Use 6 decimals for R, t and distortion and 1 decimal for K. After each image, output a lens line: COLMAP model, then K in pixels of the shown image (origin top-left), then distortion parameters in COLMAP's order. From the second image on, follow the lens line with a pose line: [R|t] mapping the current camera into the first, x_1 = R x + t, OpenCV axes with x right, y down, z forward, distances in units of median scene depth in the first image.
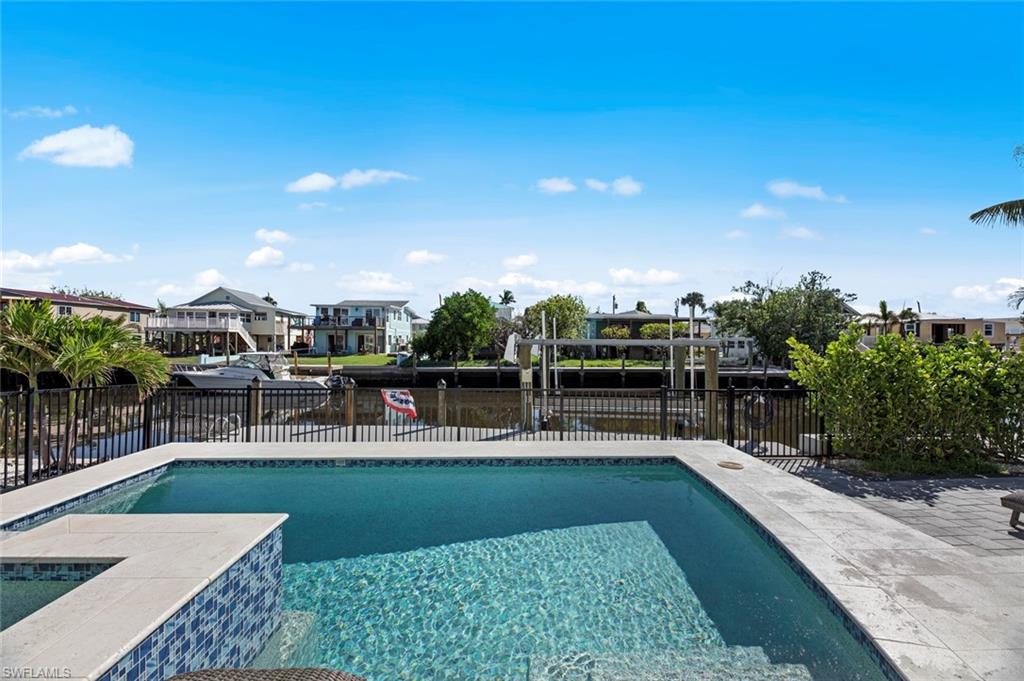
lens RADIAL K [[416.5, 0, 513.0], [0, 416.5, 340.7], [0, 0, 1]] dist [-0.001693, -0.000732]
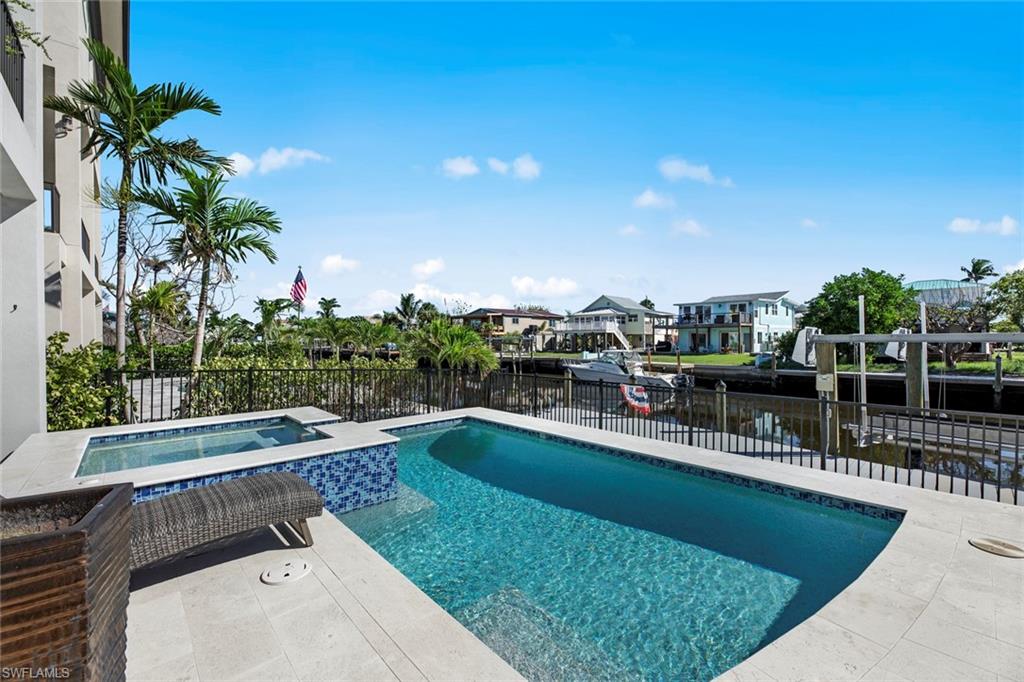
lens RADIAL K [[423.1, 0, 509.1], [0, 423.1, 341.3], [0, 0, 1]] dist [0.002992, 0.000541]
pose [[0.642093, -0.006793, -0.766596, 0.059881], [0.010353, 0.999946, -0.000189, 0.000614], [0.766557, -0.007815, 0.642129, 0.012957]]
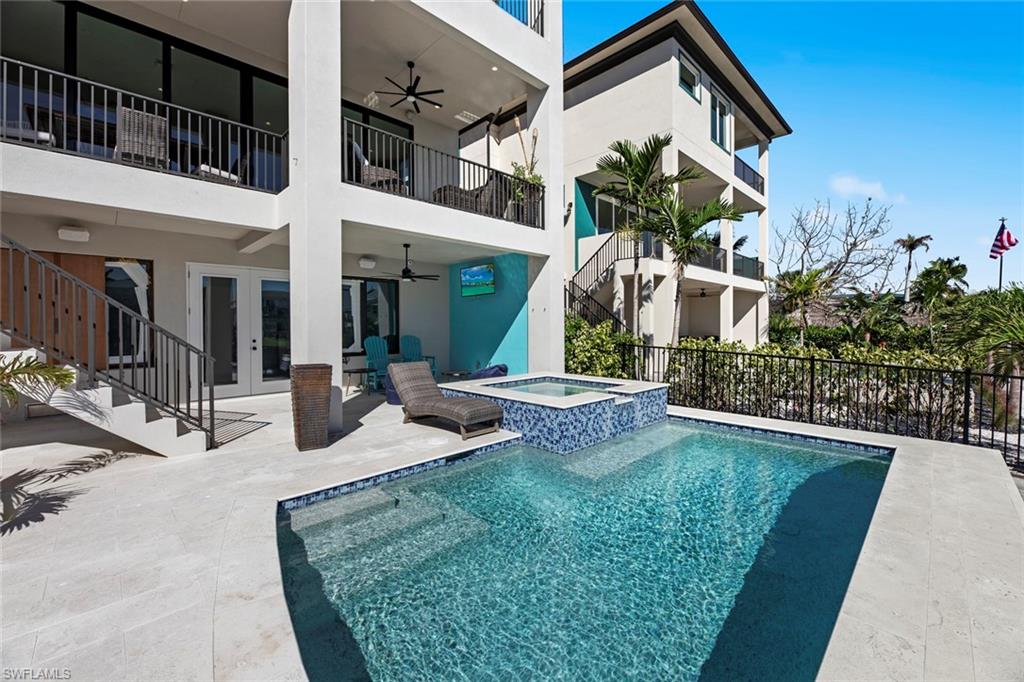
lens RADIAL K [[421.9, 0, 517.5], [0, 421.9, 324.3], [0, 0, 1]] dist [-0.002397, -0.000376]
pose [[-0.736415, -0.005282, -0.676509, 0.058141], [-0.000236, 0.999971, -0.007551, 0.000555], [0.676530, -0.005401, -0.736396, 0.132911]]
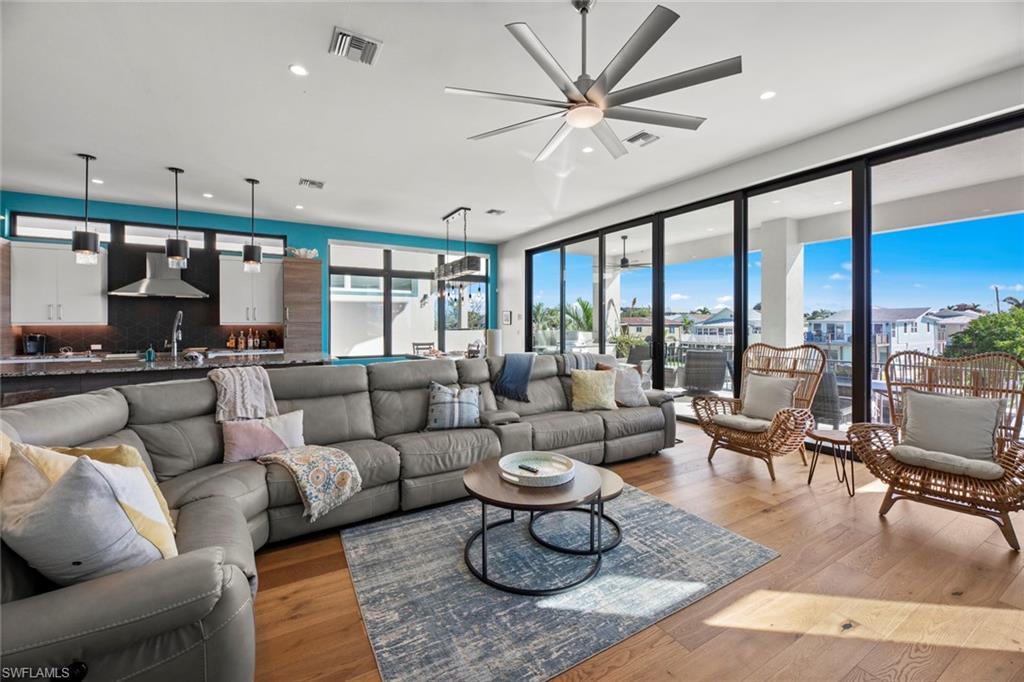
lens RADIAL K [[414.4, 0, 510.8], [0, 414.4, 327.8], [0, 0, 1]] dist [-0.001373, -0.000779]
pose [[0.472204, 0.000354, -0.881489, 0.120936], [0.005218, 0.999981, 0.003197, -0.081777], [0.881474, -0.006109, 0.472193, -0.209201]]
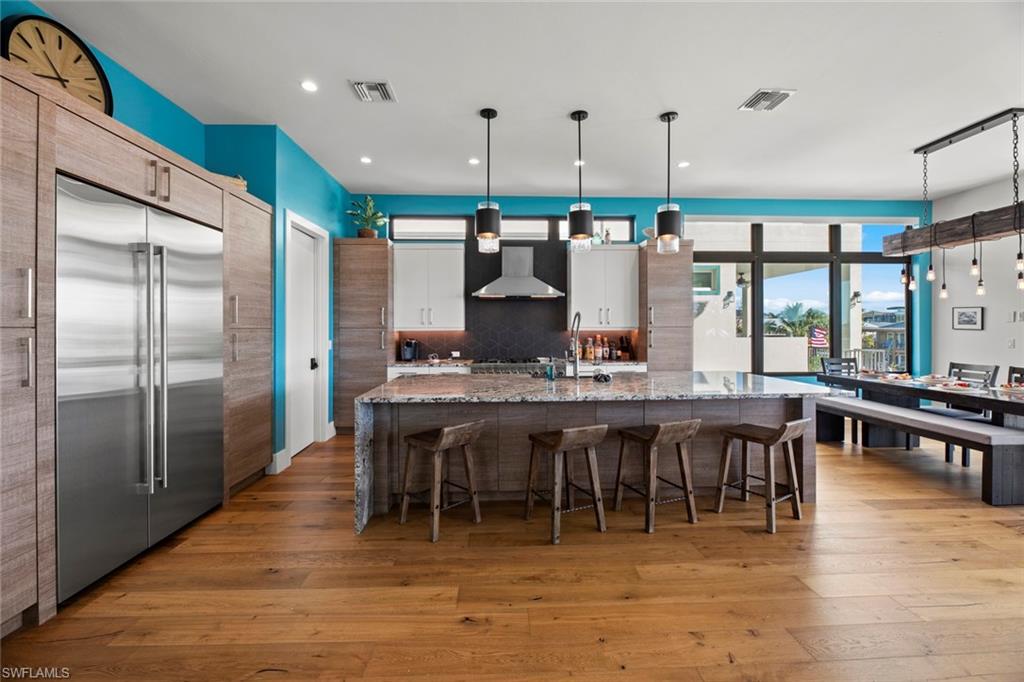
lens RADIAL K [[414.4, 0, 510.8], [0, 414.4, 327.8], [0, 0, 1]] dist [-0.001373, -0.000779]
pose [[-0.005903, -0.011442, -0.999917, 0.055562], [0.002515, 0.999931, -0.011457, -0.082272], [0.999979, -0.002582, -0.005874, -0.251591]]
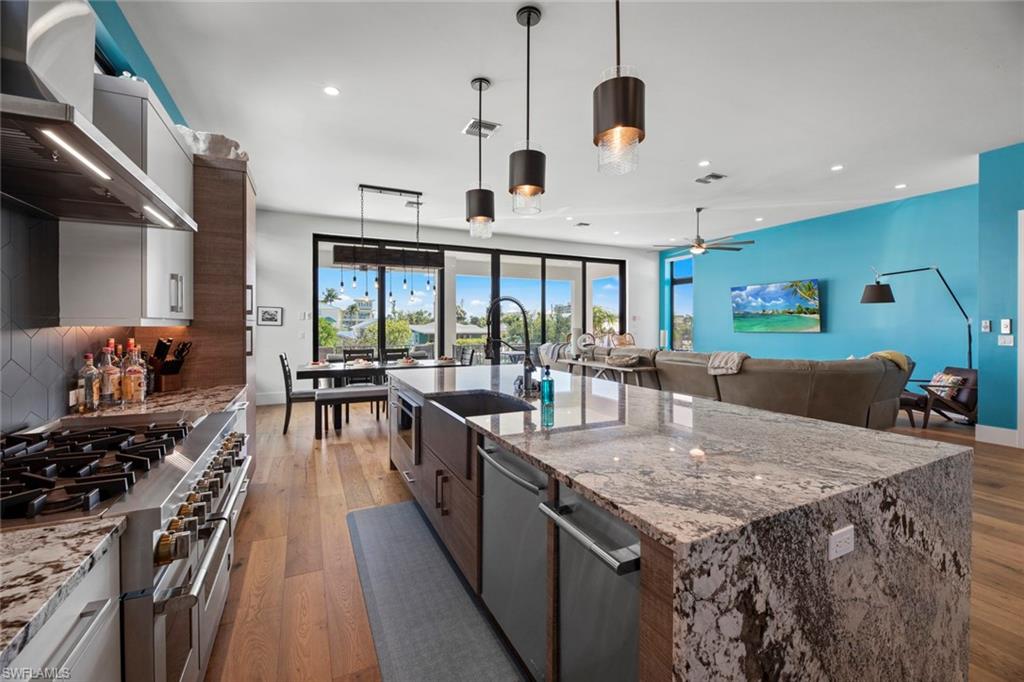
lens RADIAL K [[414.4, 0, 510.8], [0, 414.4, 327.8], [0, 0, 1]] dist [-0.001373, -0.000779]
pose [[0.915255, -0.012332, 0.402686, -0.057971], [0.008845, 0.999906, 0.010519, -0.082836], [-0.402778, -0.006065, 0.915278, -0.292138]]
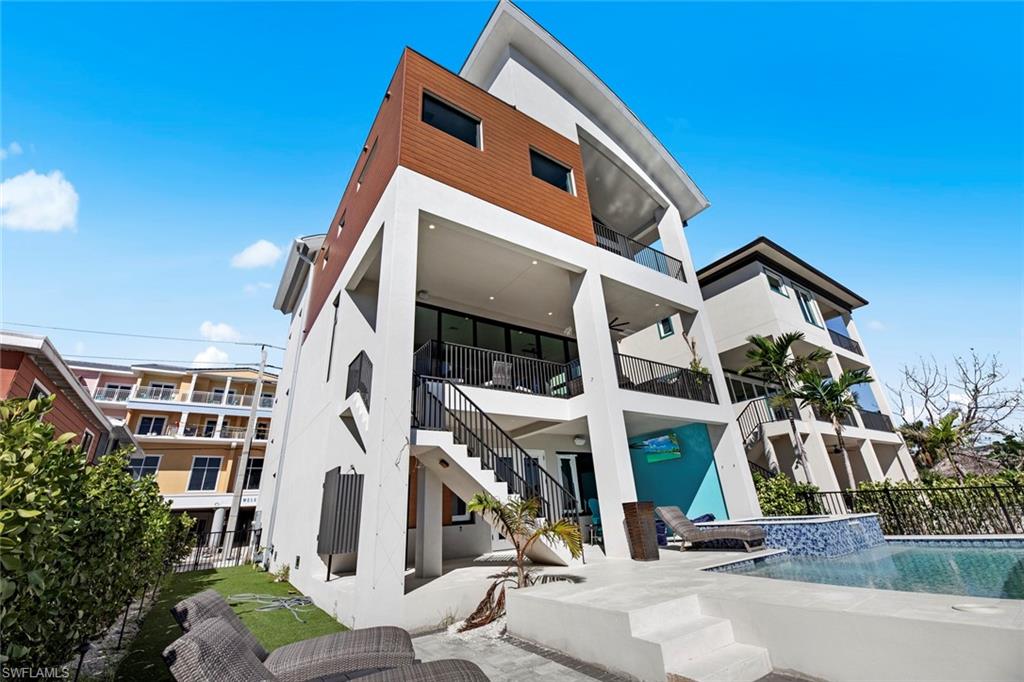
lens RADIAL K [[414.4, 0, 510.8], [0, 414.4, 327.8], [0, 0, 1]] dist [-0.001373, -0.000779]
pose [[-0.846351, -0.181999, -0.500566, 0.176888], [0.050596, 0.908086, -0.415716, 0.014598], [0.530217, -0.377168, -0.759351, 0.146778]]
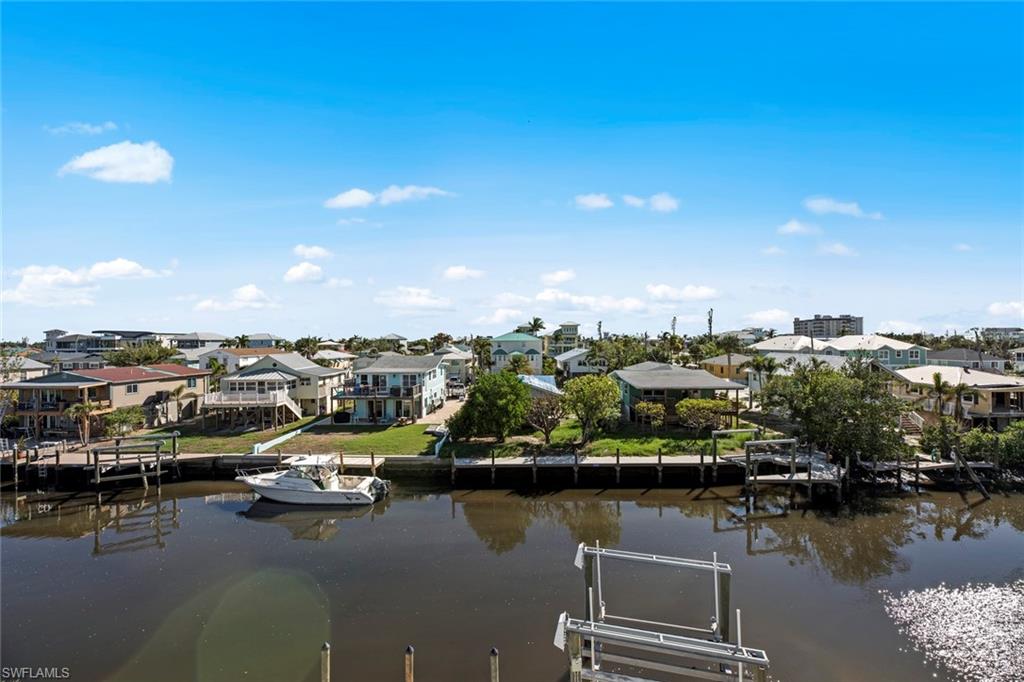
lens RADIAL K [[414.5, 0, 512.5], [0, 414.5, 341.8], [0, 0, 1]] dist [0.001989, -0.002987]
pose [[0.997533, -0.015228, -0.068524, -0.010697], [0.015366, 0.999881, 0.001486, -0.170420], [0.068493, -0.002535, 0.997648, -0.009729]]
